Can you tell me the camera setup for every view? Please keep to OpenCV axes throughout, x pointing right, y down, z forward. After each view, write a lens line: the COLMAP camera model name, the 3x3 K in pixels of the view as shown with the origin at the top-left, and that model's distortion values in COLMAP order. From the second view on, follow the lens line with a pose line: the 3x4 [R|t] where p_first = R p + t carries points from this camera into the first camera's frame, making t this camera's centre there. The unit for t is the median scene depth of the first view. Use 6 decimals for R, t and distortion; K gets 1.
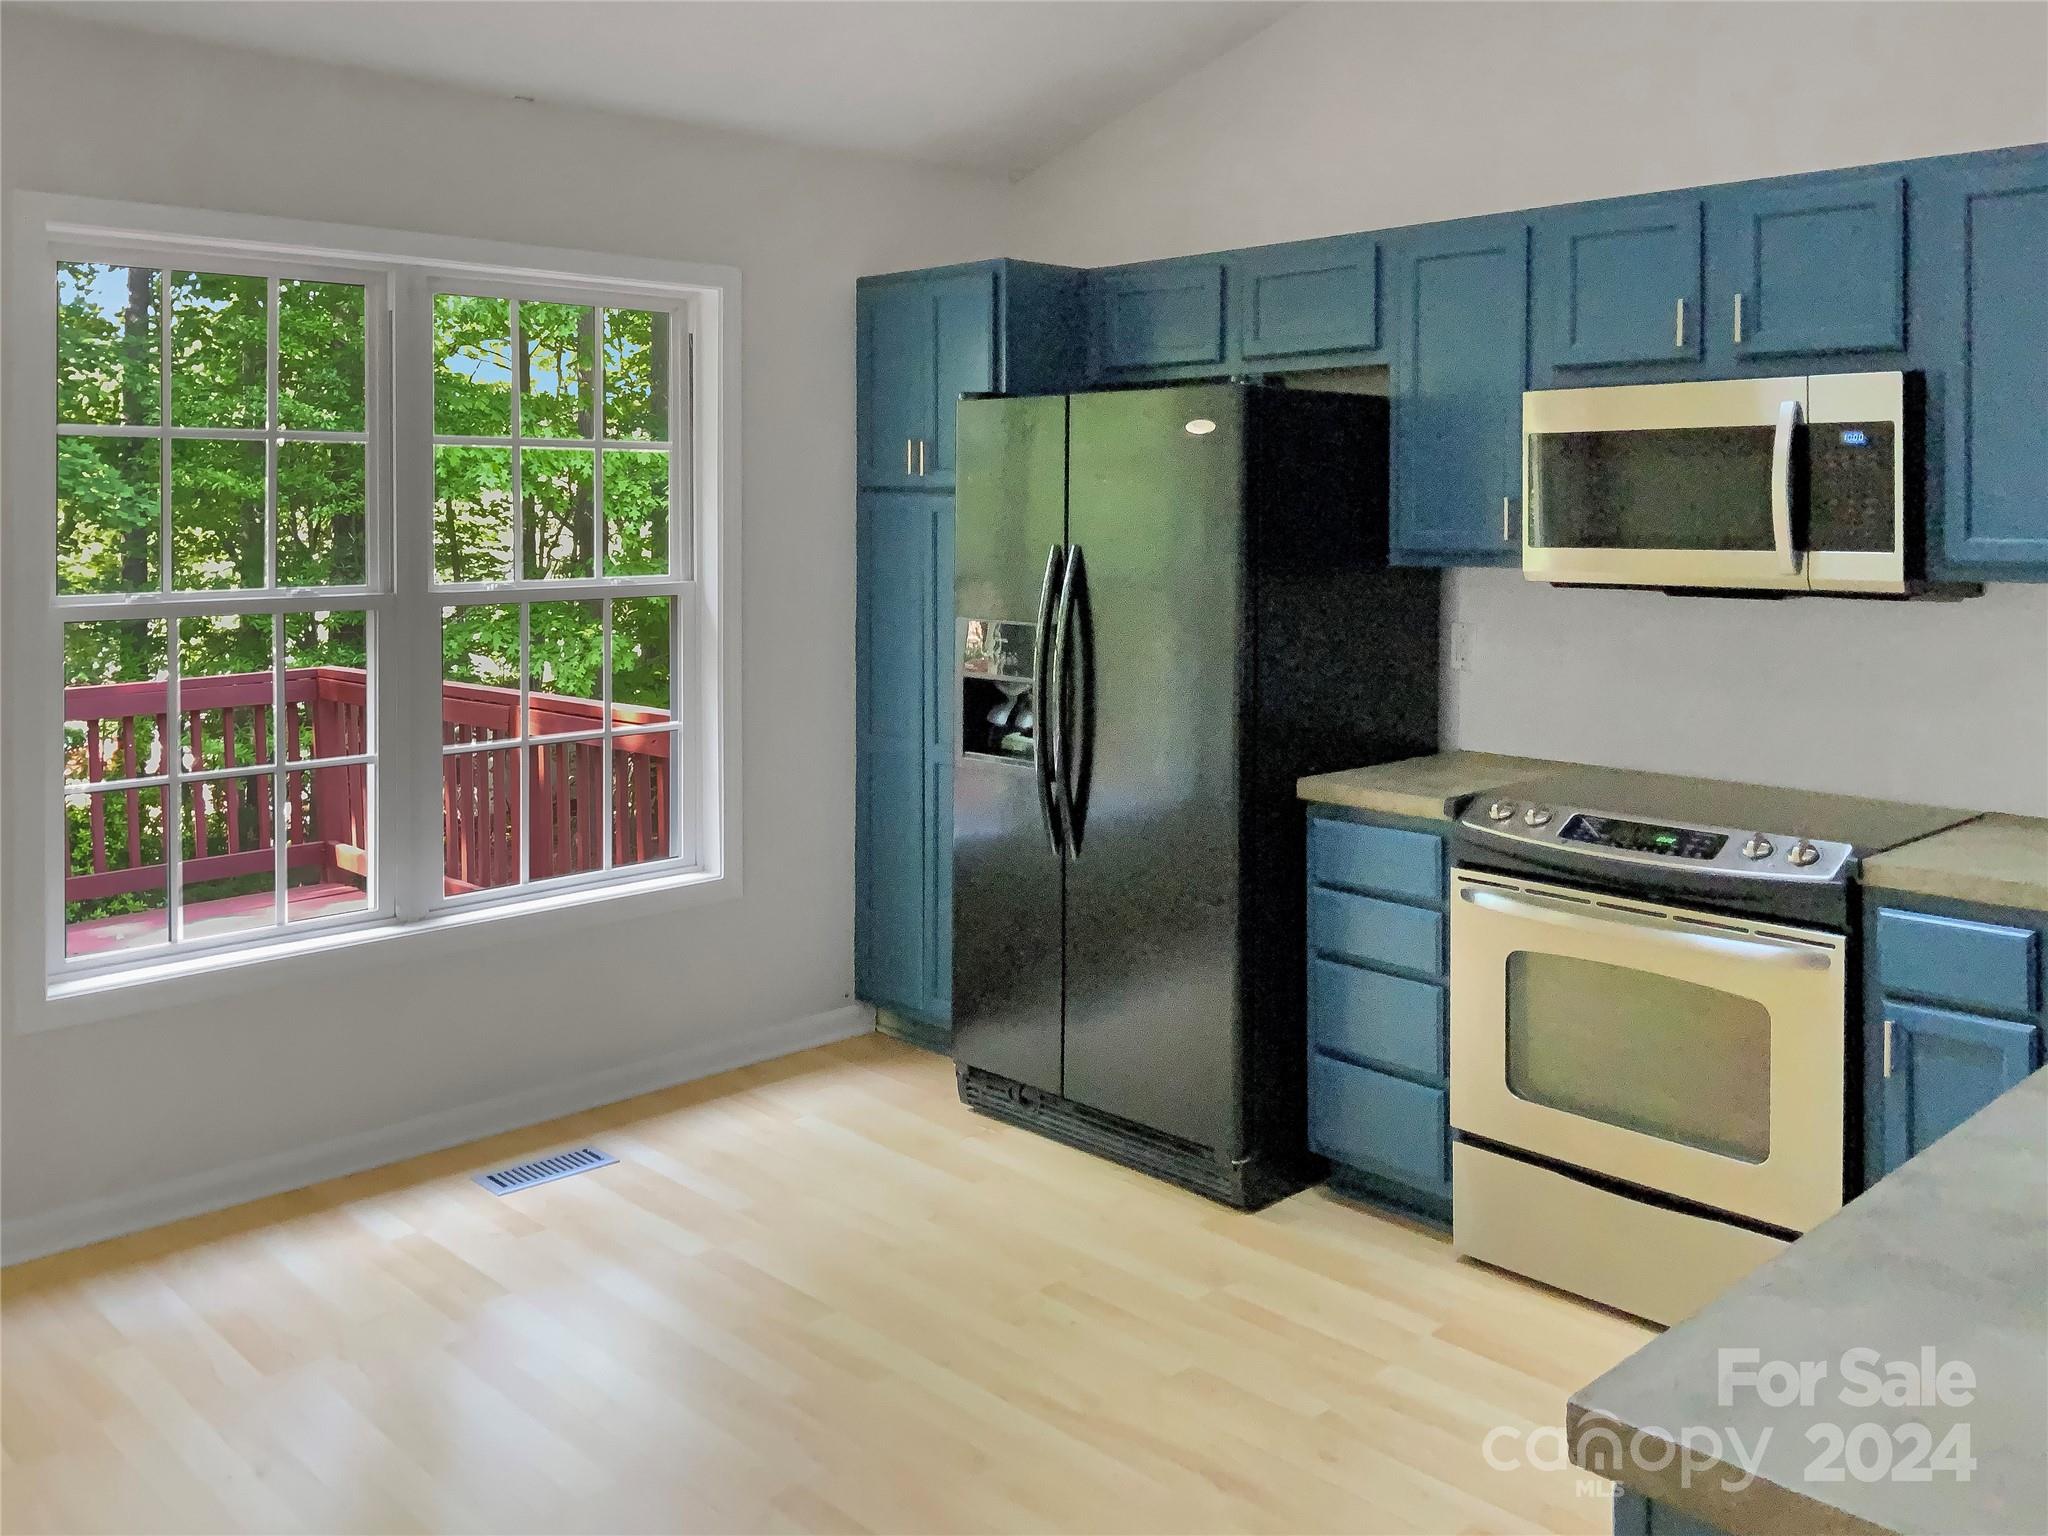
lens RADIAL K [[1716.1, 0, 1024.0], [0, 1716.1, 768.0], [0, 0, 1]] dist [0.002598, 0.000911]
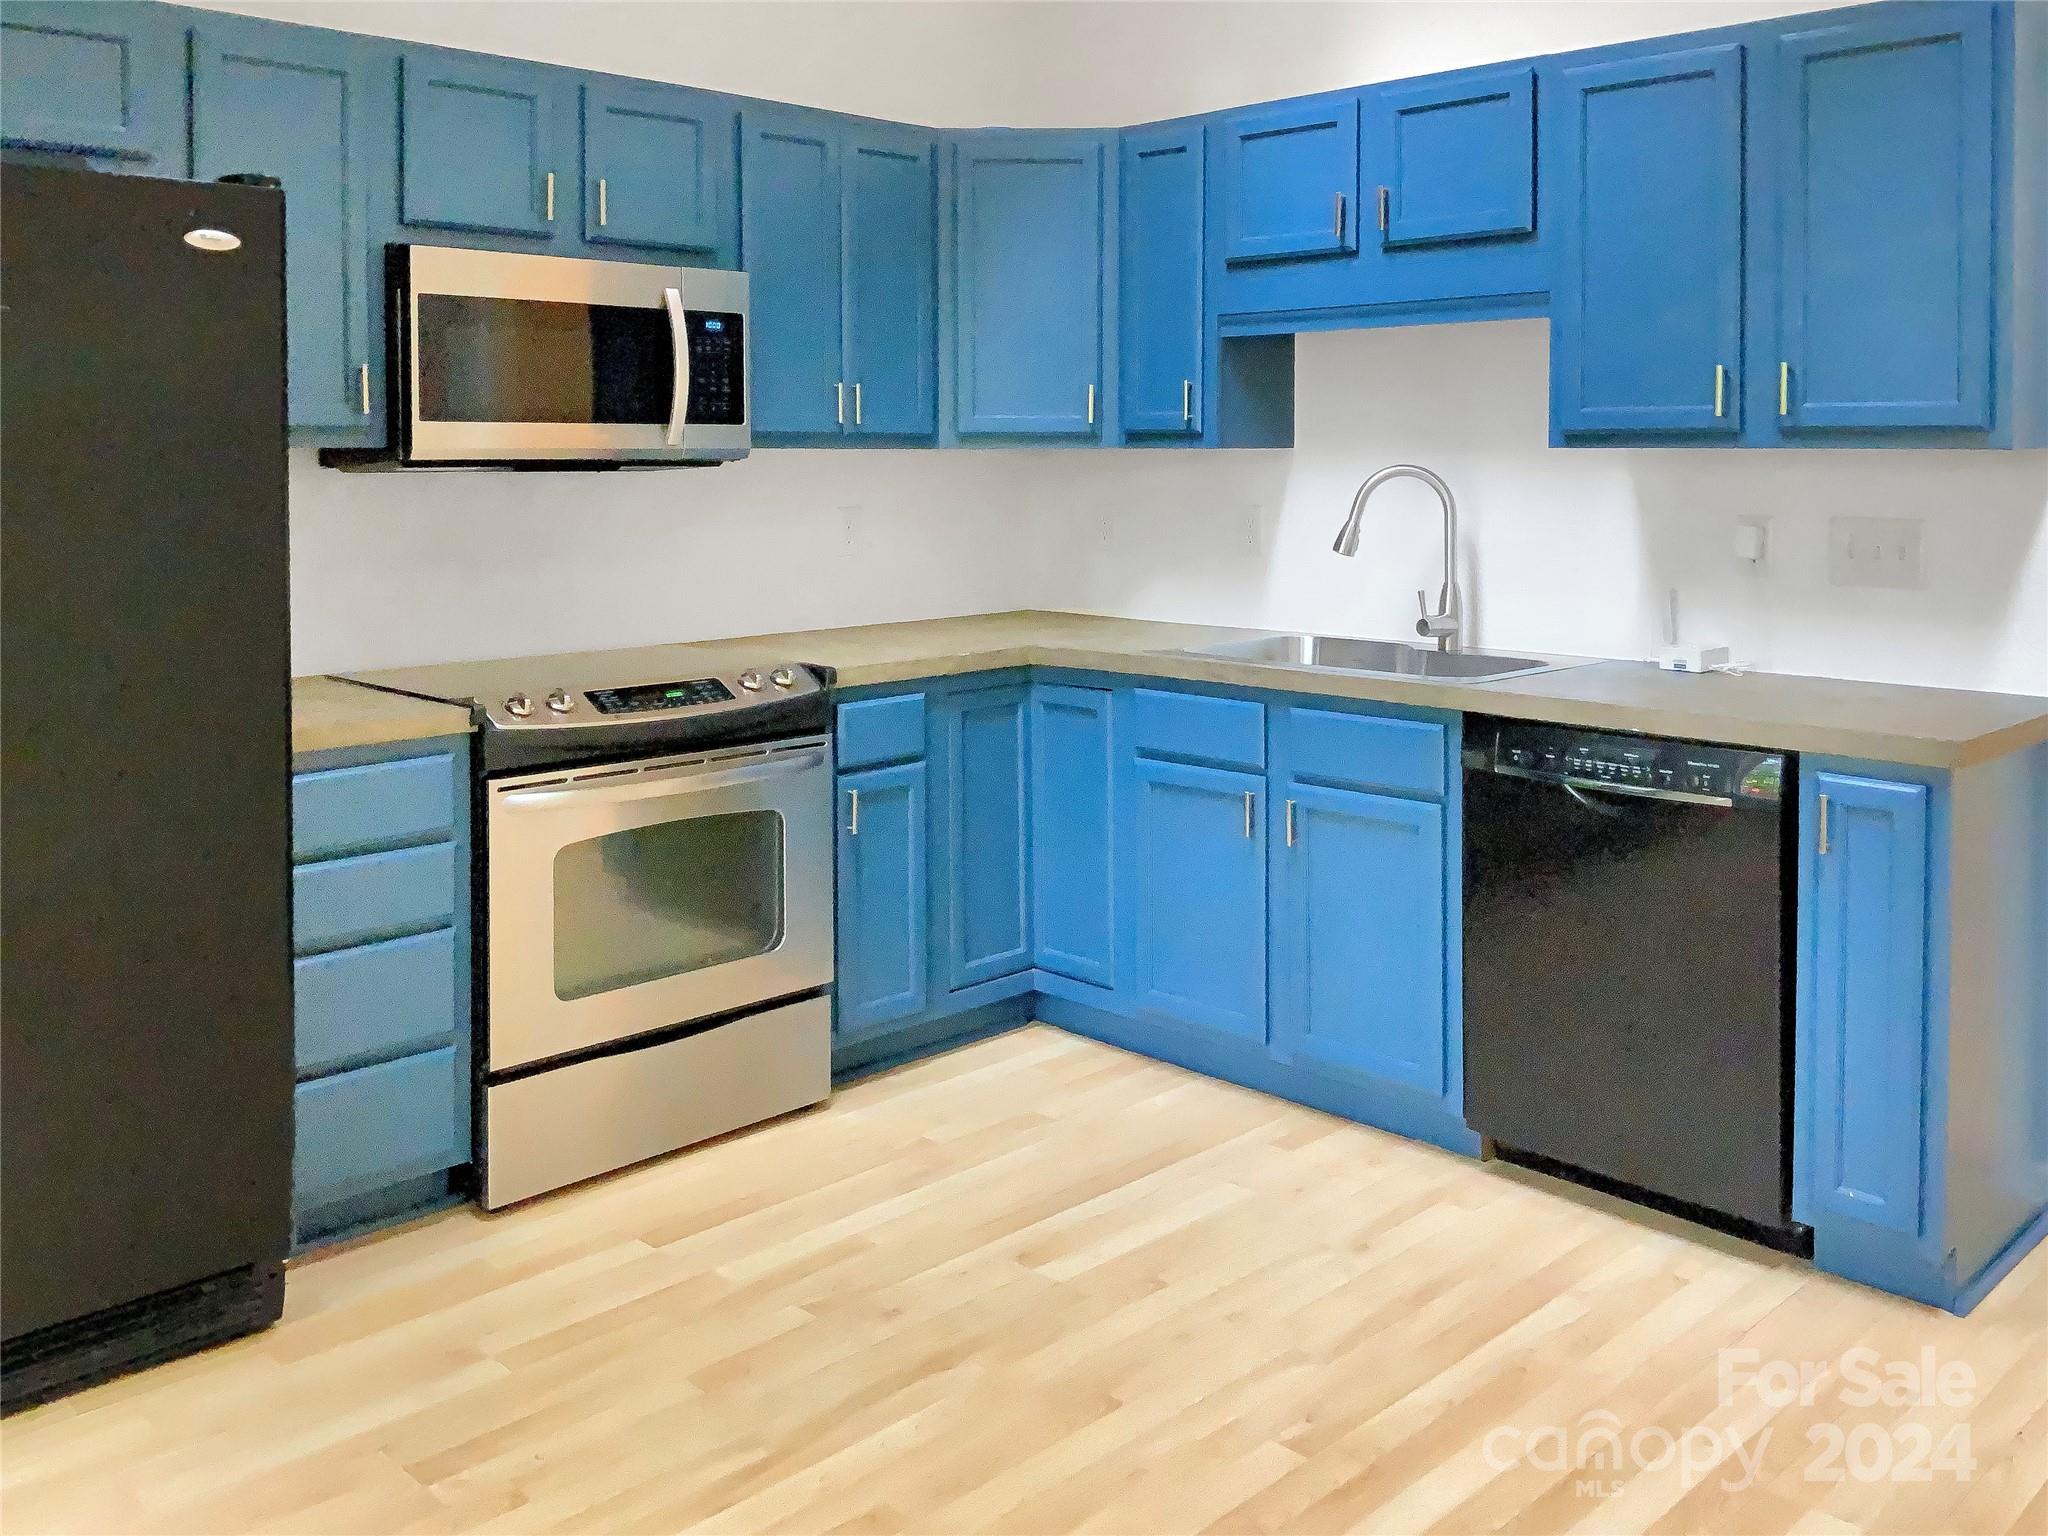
lens RADIAL K [[1771.6, 0, 1024.9], [0, 1771.6, 746.3], [0, 0, 1]] dist [-0.000230, 0.000235]
pose [[-0.022467, -0.162988, 0.986372, -0.707362], [0.151992, 0.974596, 0.164504, -0.073260], [-0.988126, 0.153616, 0.002877, 0.770309]]
